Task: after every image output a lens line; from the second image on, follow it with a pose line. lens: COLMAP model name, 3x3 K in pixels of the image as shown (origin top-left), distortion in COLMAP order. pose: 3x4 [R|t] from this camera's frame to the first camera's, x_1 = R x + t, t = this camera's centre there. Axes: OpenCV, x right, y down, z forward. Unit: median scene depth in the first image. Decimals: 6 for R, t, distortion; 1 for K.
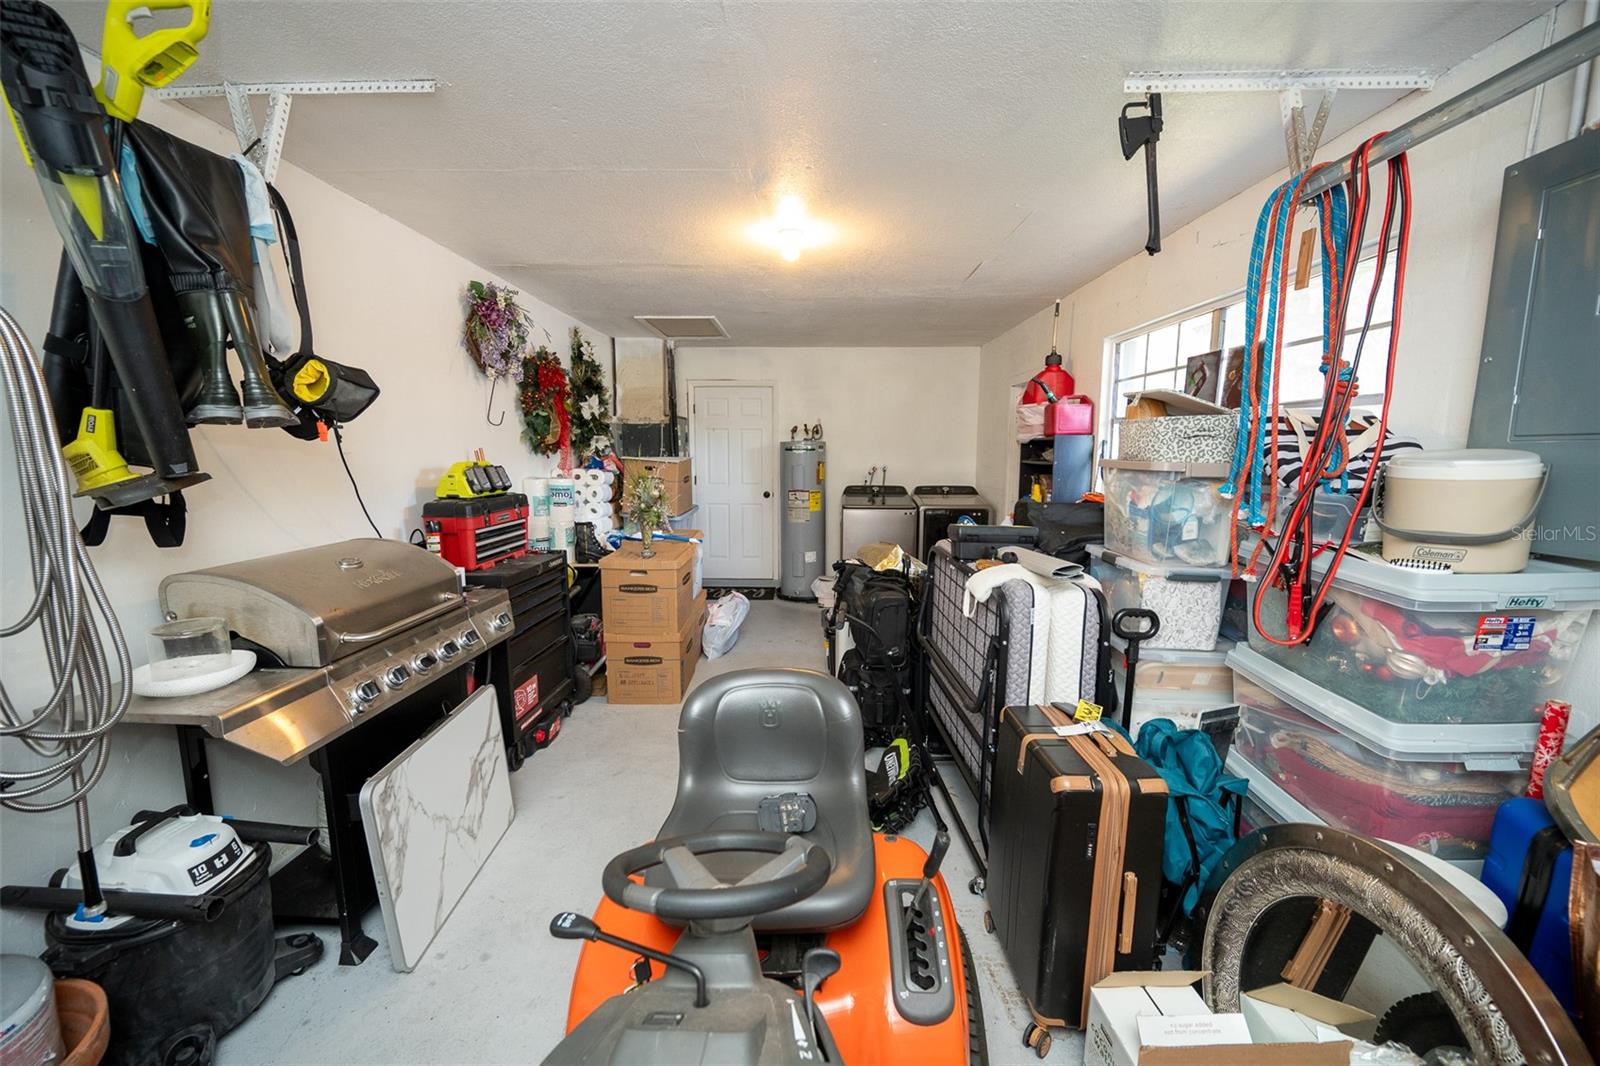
lens RADIAL K [[645.9, 0, 803.6], [0, 645.9, 537.3], [0, 0, 1]] dist [-0.002291, -0.000183]
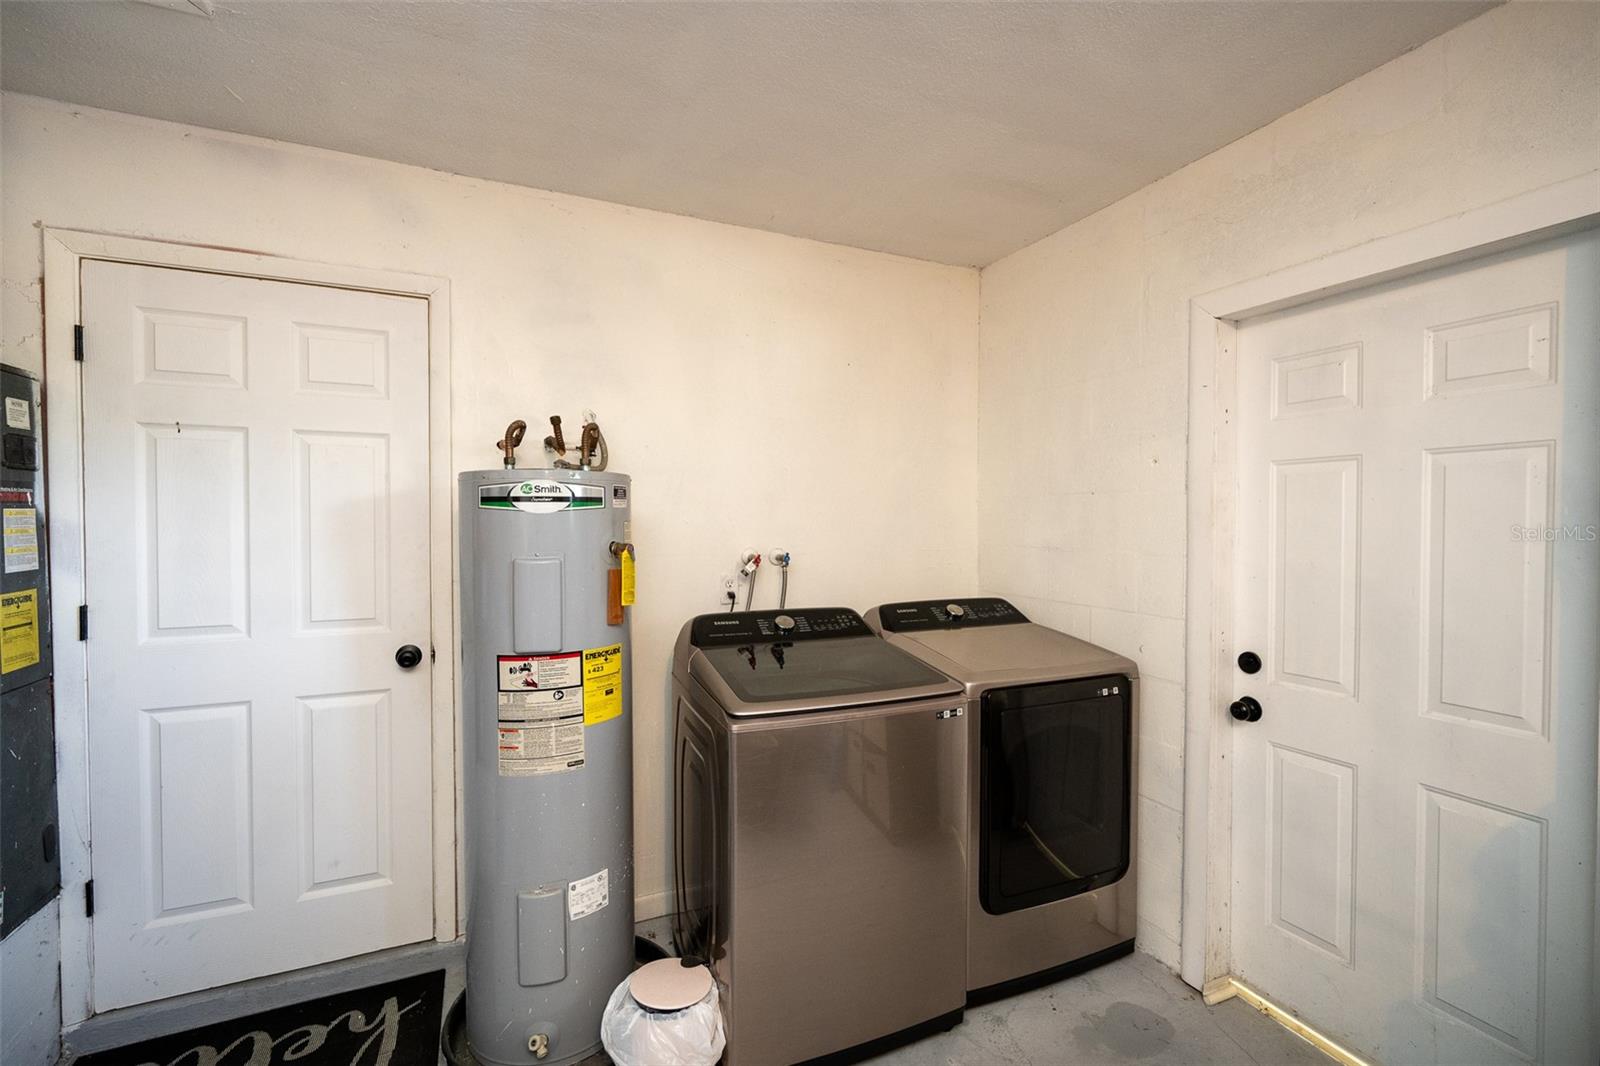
lens RADIAL K [[689.8, 0, 811.2], [0, 689.8, 529.1], [0, 0, 1]] dist [-0.002488, -0.000343]
pose [[0.905842, -0.007030, 0.423557, -0.025305], [0.063209, 0.990912, -0.118734, -0.079862], [-0.418873, 0.134327, 0.898054, 0.674728]]
